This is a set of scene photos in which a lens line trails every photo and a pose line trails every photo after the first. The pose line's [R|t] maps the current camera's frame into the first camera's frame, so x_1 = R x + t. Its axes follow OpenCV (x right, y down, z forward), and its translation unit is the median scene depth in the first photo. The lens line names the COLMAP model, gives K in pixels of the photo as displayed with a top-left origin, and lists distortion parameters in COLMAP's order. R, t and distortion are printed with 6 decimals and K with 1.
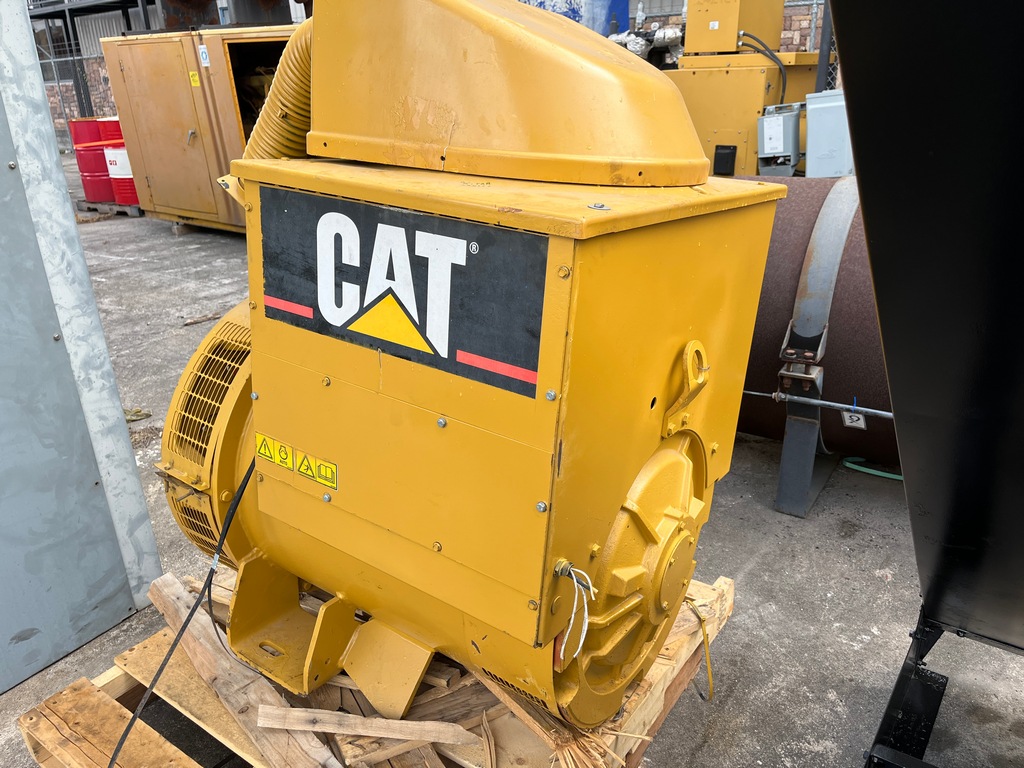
lens RADIAL K [[764.3, 0, 514.2], [0, 764.3, 379.5], [0, 0, 1]] dist [0.048420, -0.062027]
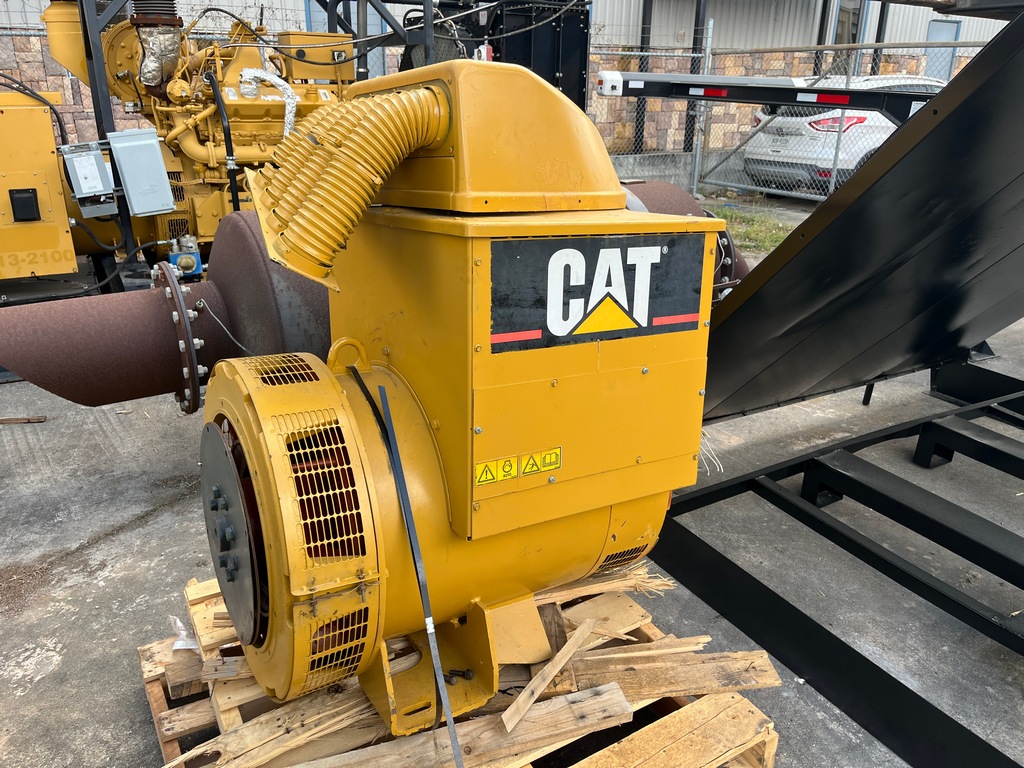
lens RADIAL K [[764.3, 0, 511.0], [0, 764.3, 388.8], [0, 0, 1]] dist [0.048420, -0.062027]
pose [[0.429336, -0.304310, 0.850333, -1.461868], [0.320411, 0.931603, 0.171618, -0.247422], [-0.844398, 0.198775, 0.497475, 0.465292]]
